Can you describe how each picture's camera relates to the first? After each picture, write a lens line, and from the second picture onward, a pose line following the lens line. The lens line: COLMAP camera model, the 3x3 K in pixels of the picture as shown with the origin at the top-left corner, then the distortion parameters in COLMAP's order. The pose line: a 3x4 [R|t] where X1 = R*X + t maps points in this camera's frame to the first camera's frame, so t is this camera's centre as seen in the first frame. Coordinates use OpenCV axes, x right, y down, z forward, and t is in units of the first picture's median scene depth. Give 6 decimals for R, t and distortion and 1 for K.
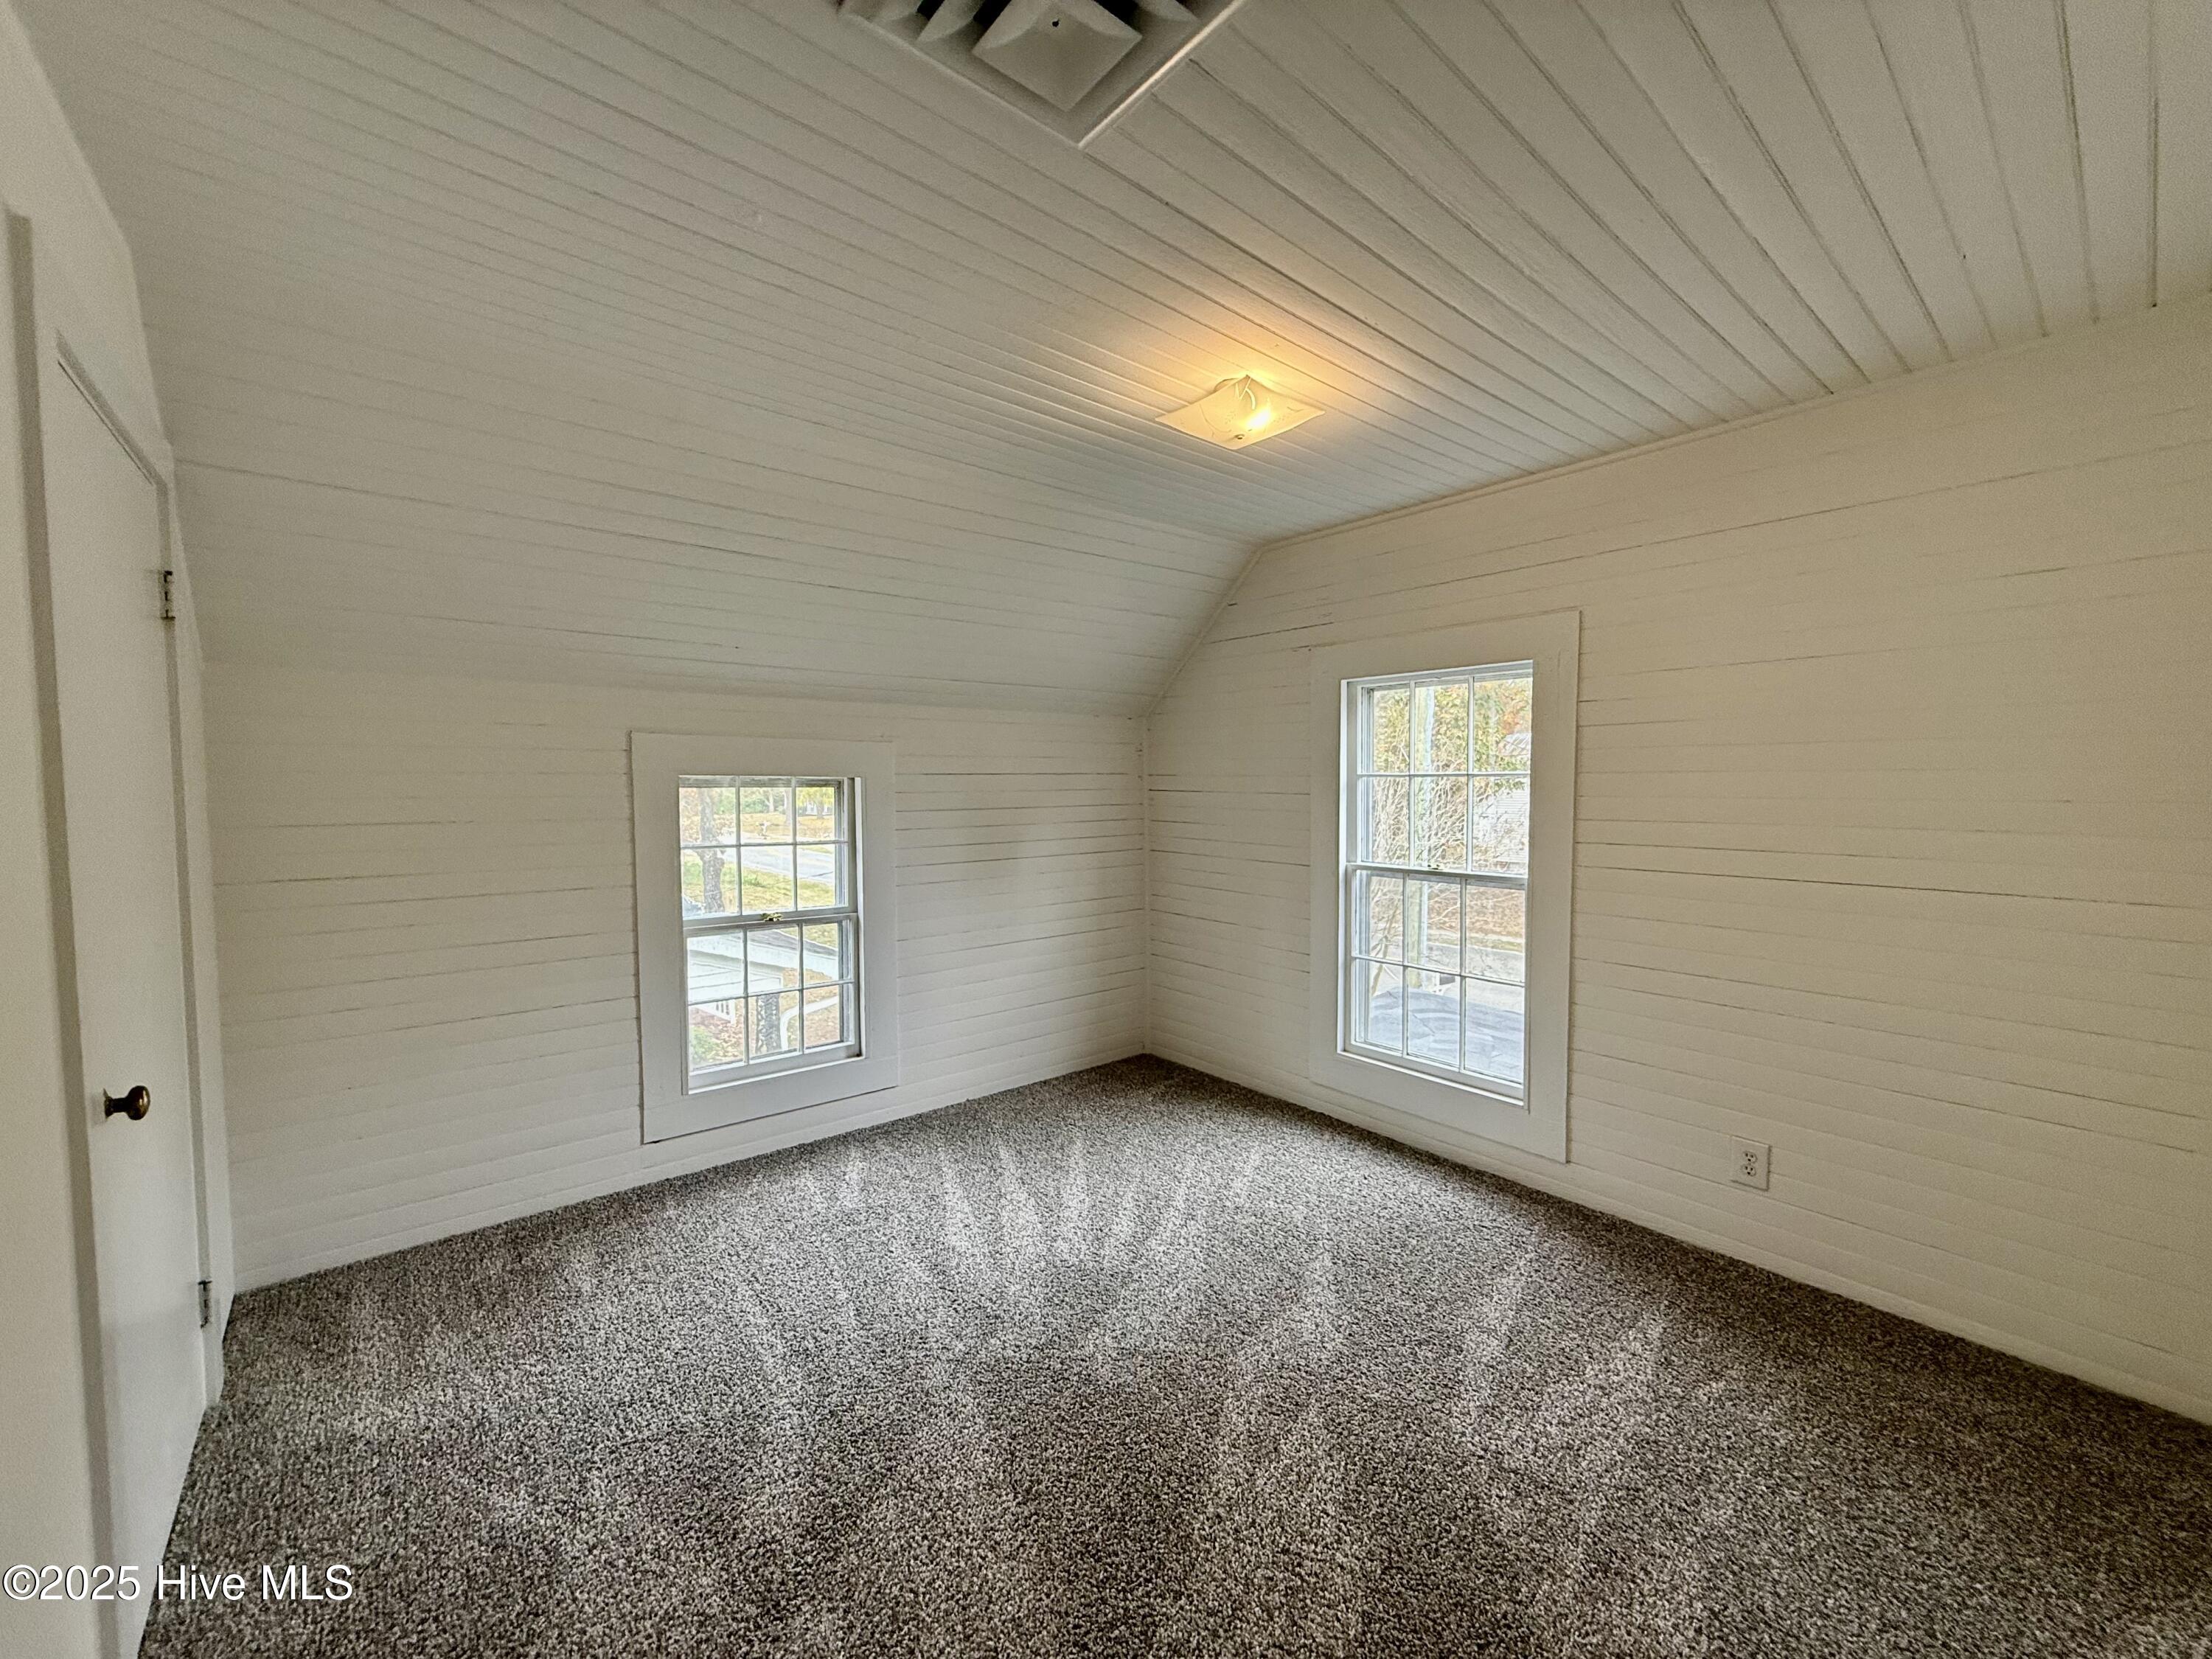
lens RADIAL K [[879.0, 0, 1101.3], [0, 879.0, 829.7], [0, 0, 1]] dist [0.000000, 0.000377]
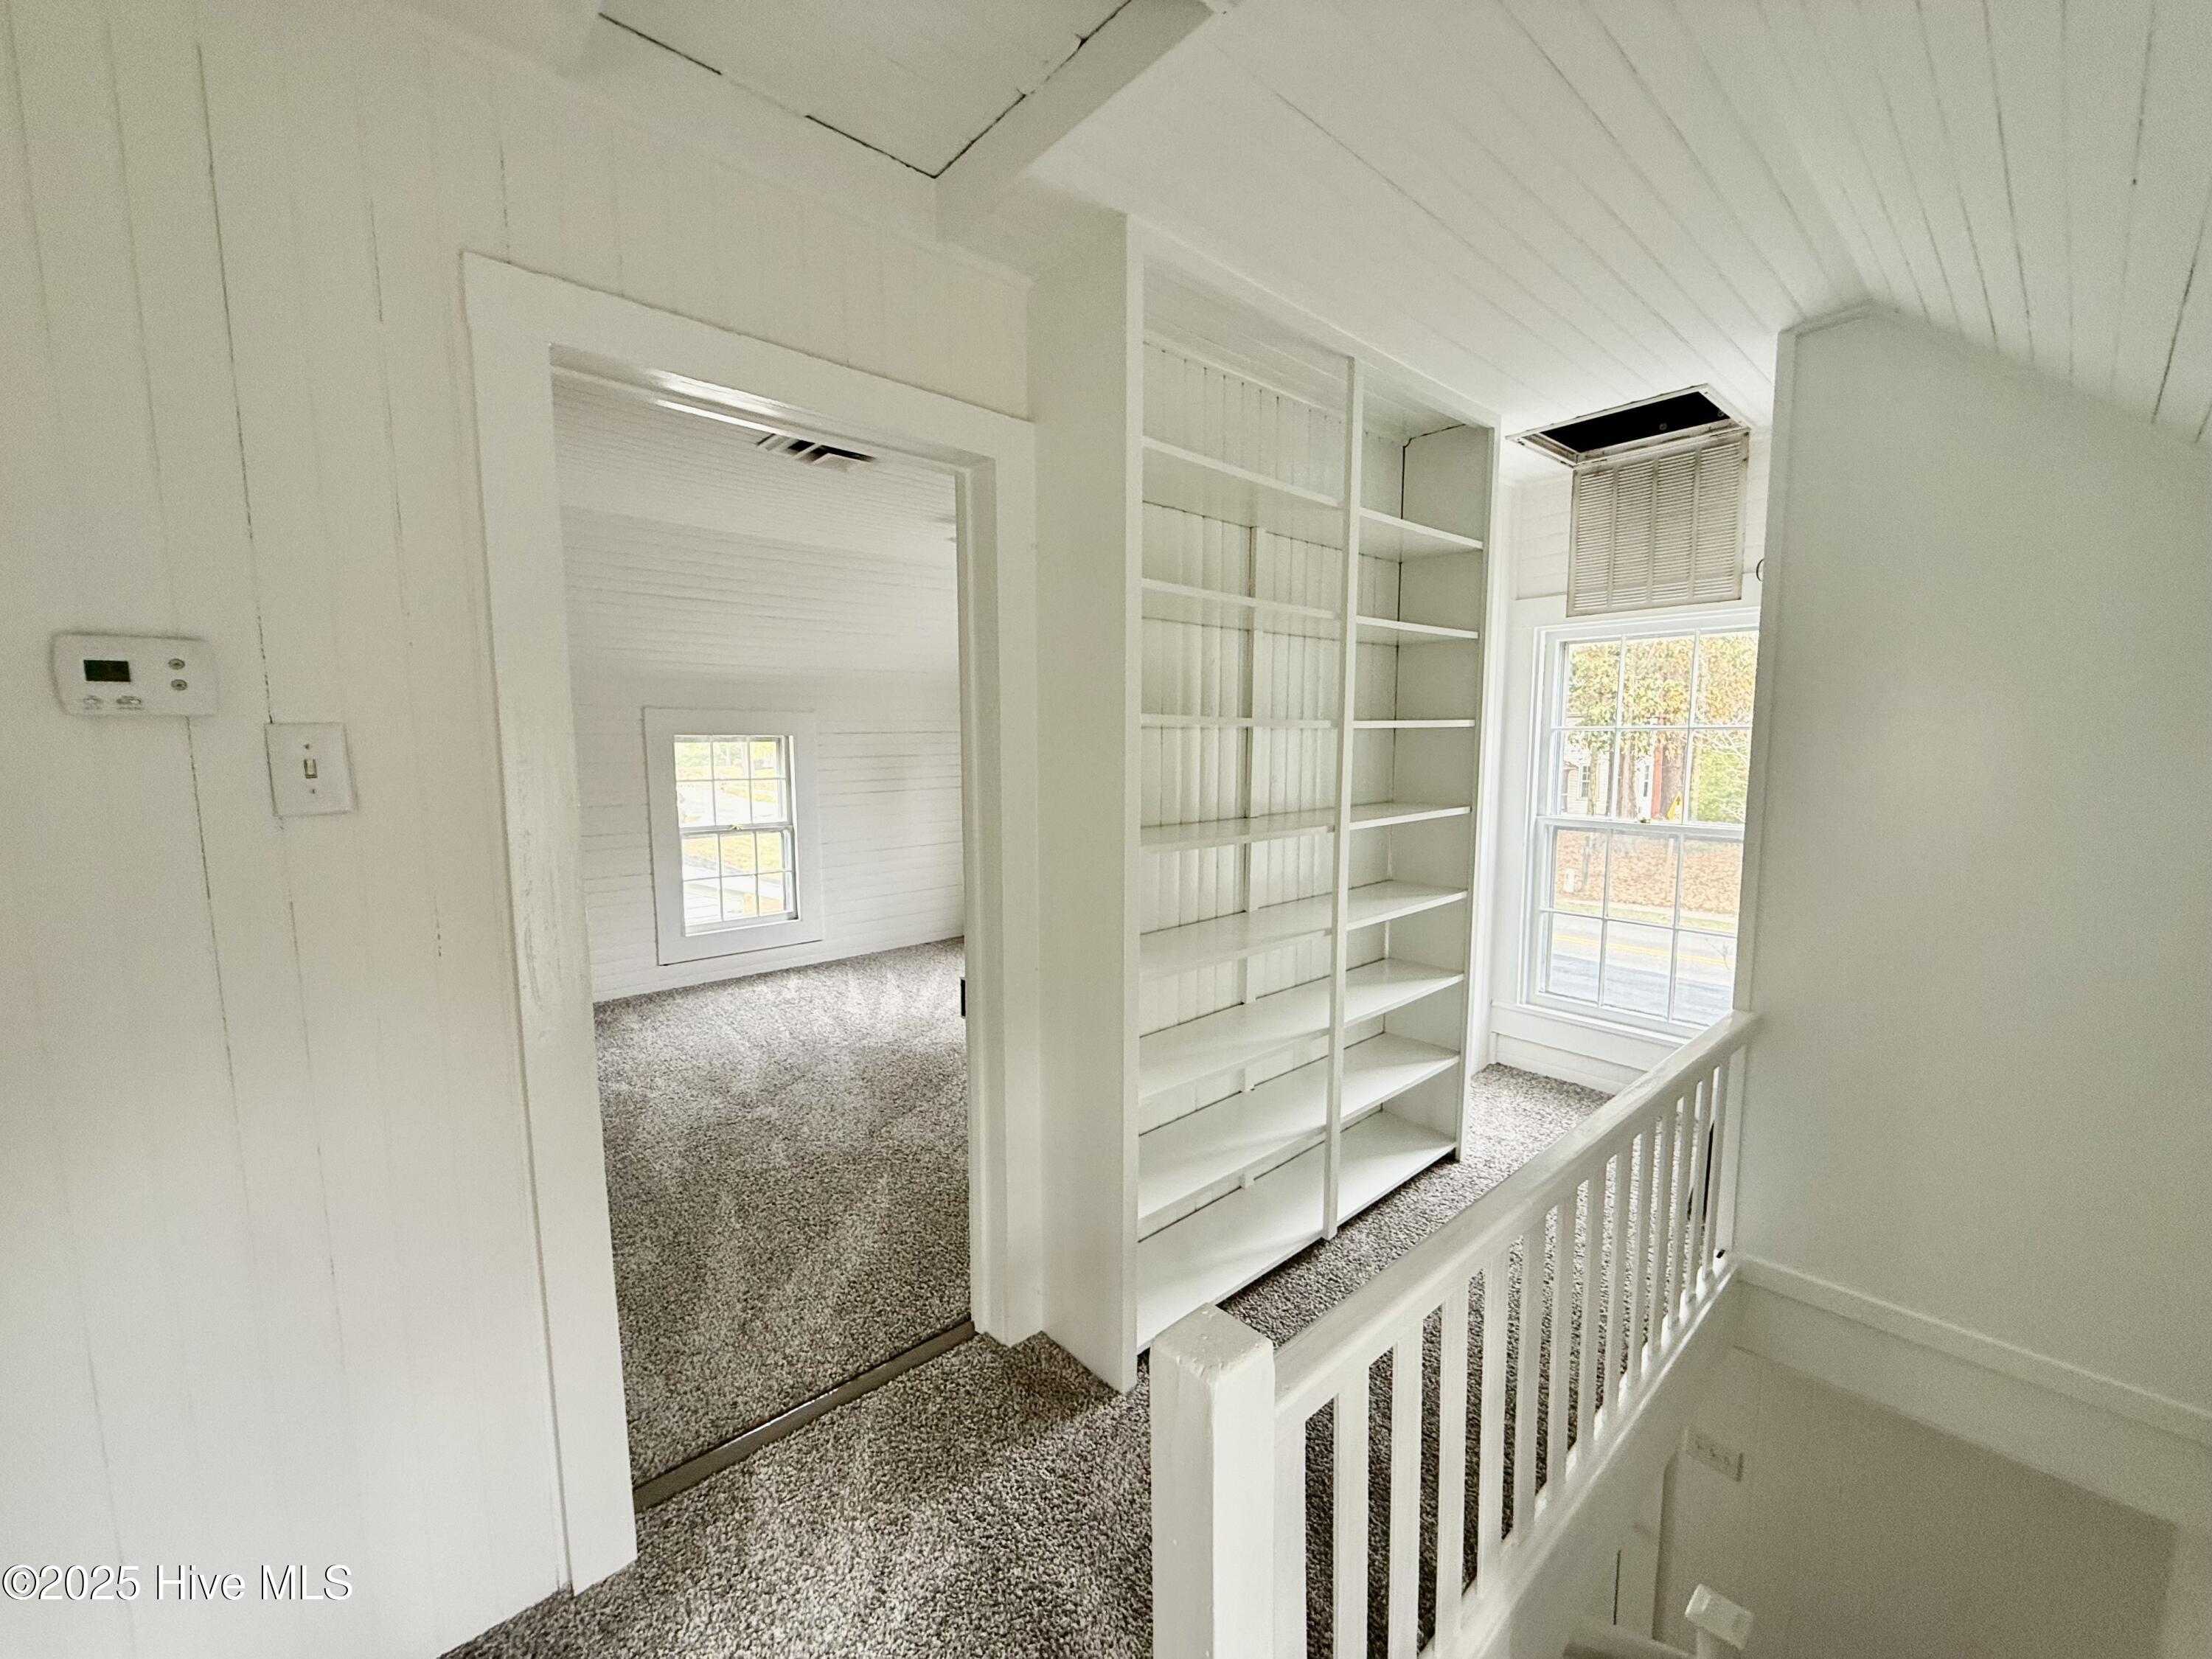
lens RADIAL K [[879.0, 0, 1101.3], [0, 879.0, 829.7], [0, 0, 1]] dist [0.000000, 0.000377]
pose [[0.999114, -0.005793, 0.041686, 0.211604], [0.003505, 0.998494, 0.054751, 0.023961], [-0.041940, -0.054556, 0.997630, -0.594248]]
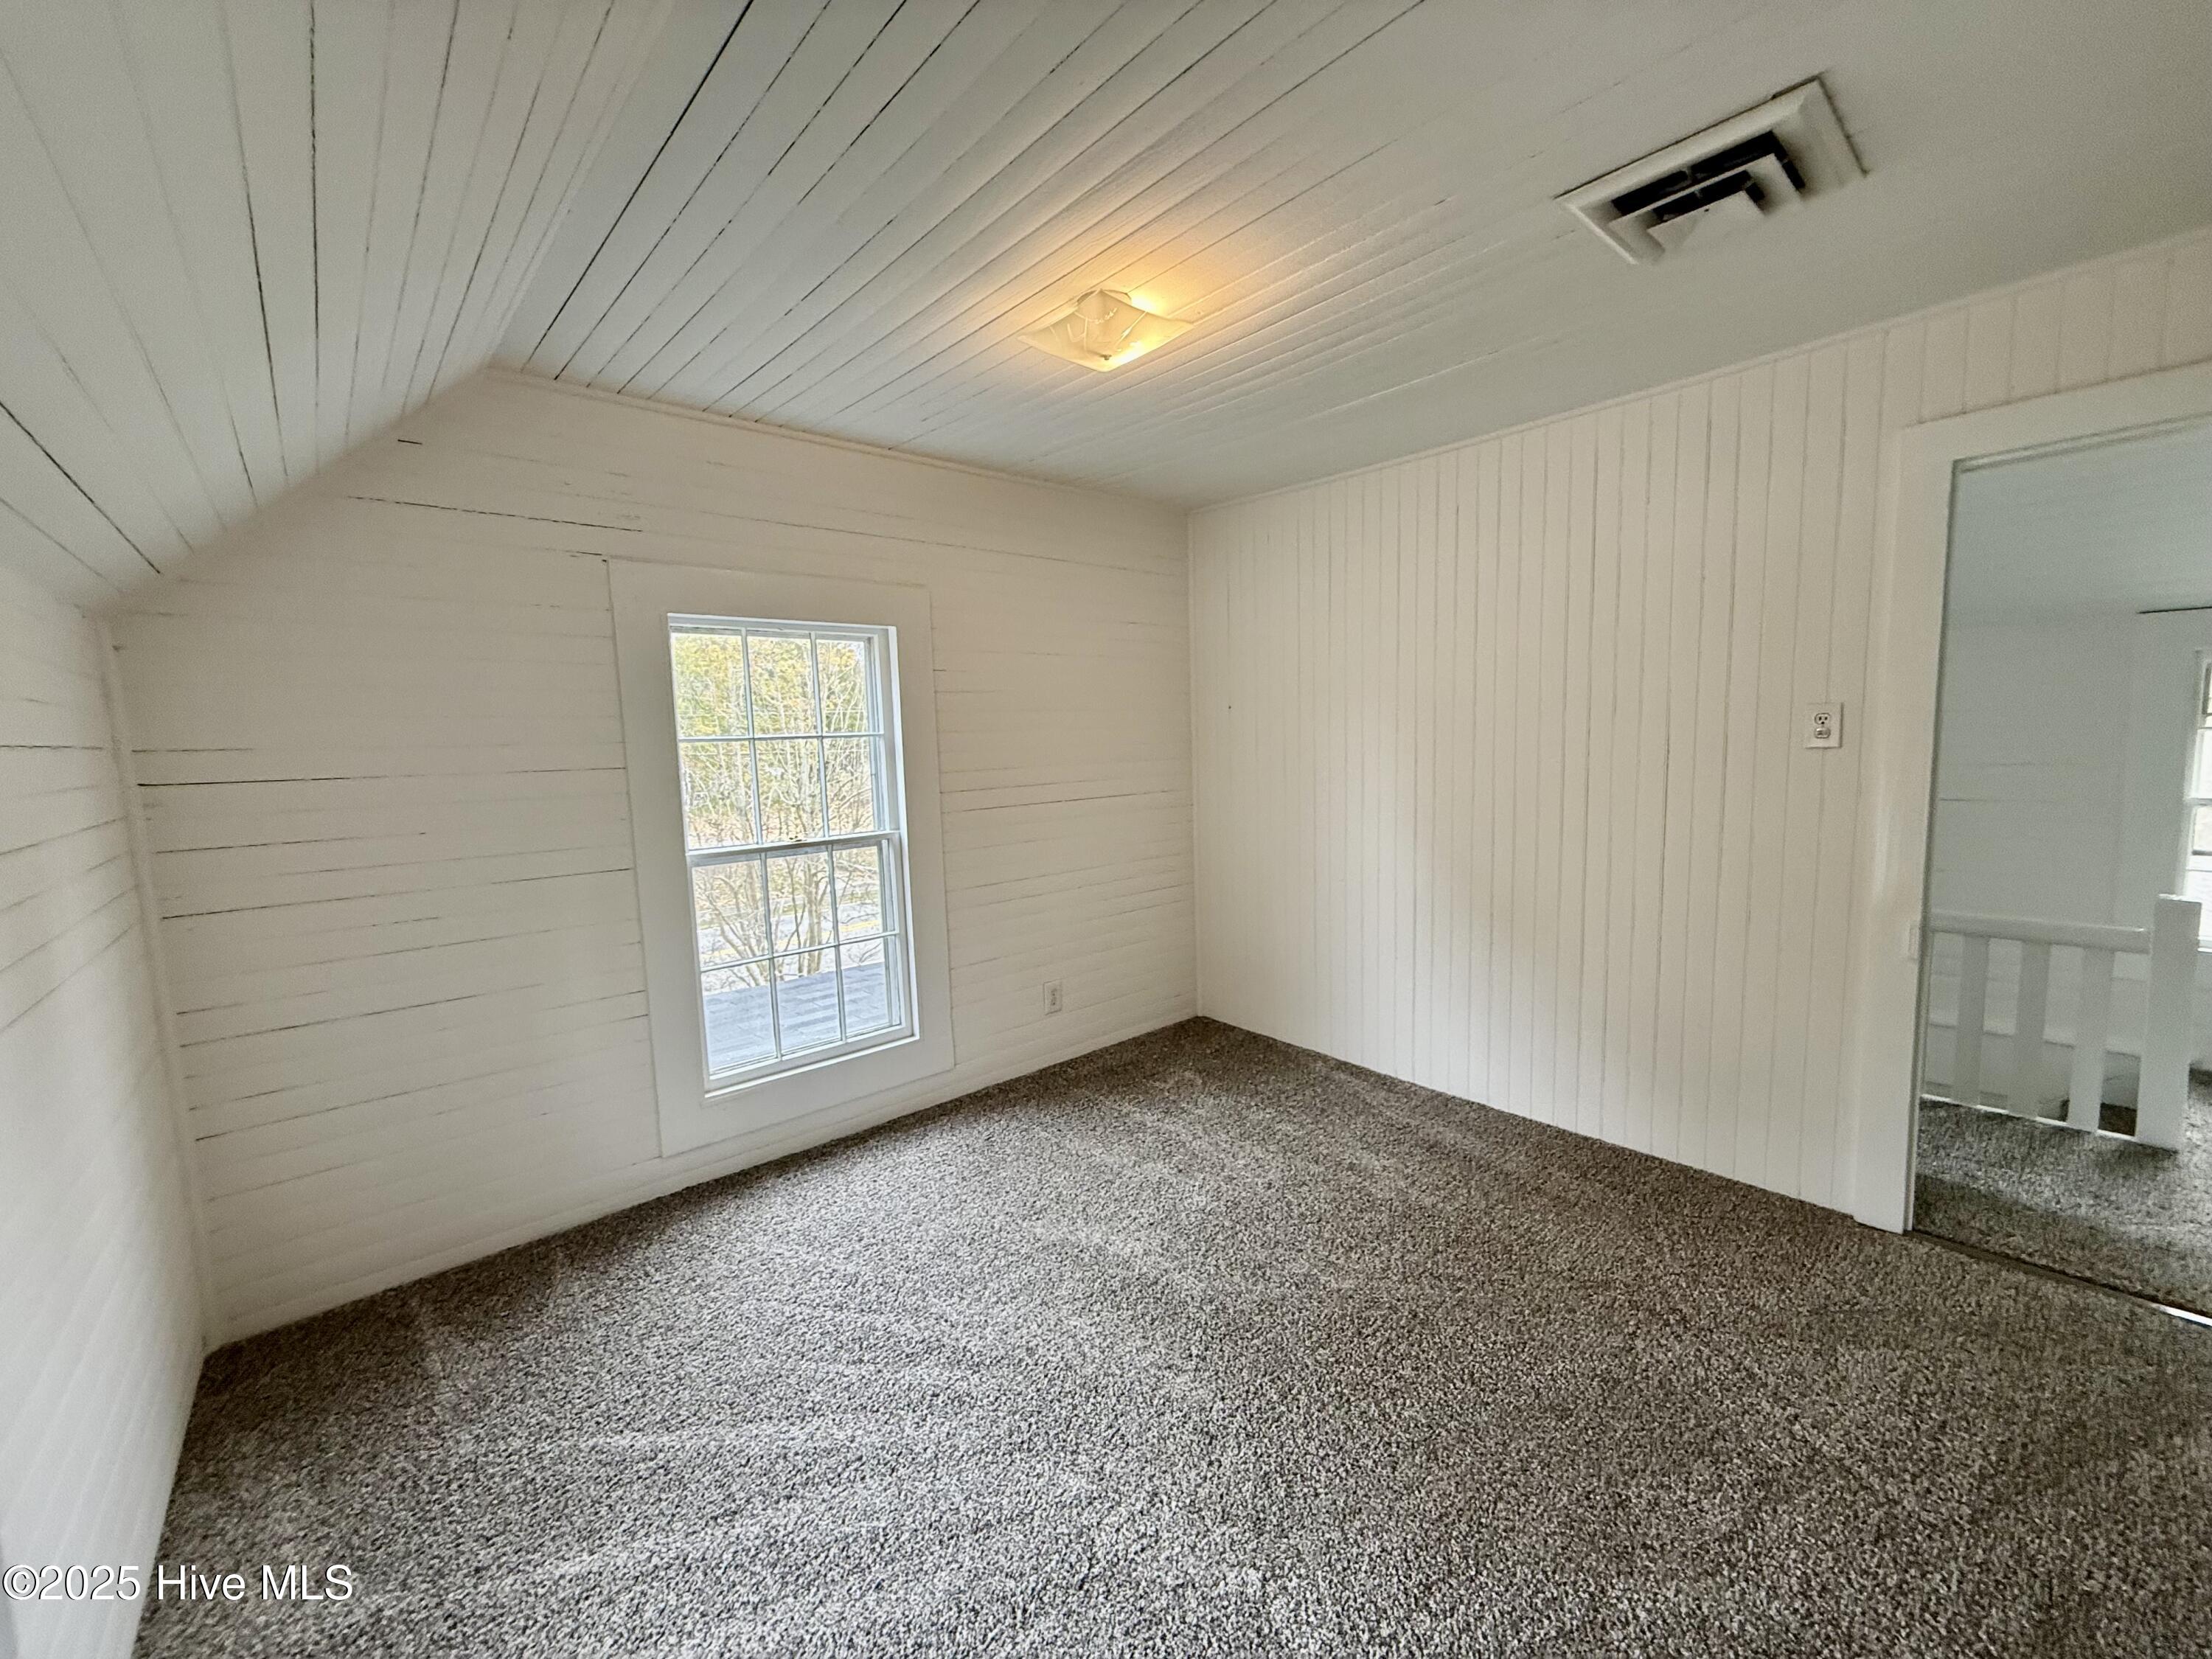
lens RADIAL K [[888.4, 0, 1096.3], [0, 888.4, 824.4], [0, 0, 1]] dist [0.002120, 0.000589]
pose [[-0.020357, -0.103450, 0.994426, -0.559963], [0.085211, 0.990834, 0.104821, -0.043640], [-0.996155, 0.086870, -0.011355, 0.728202]]
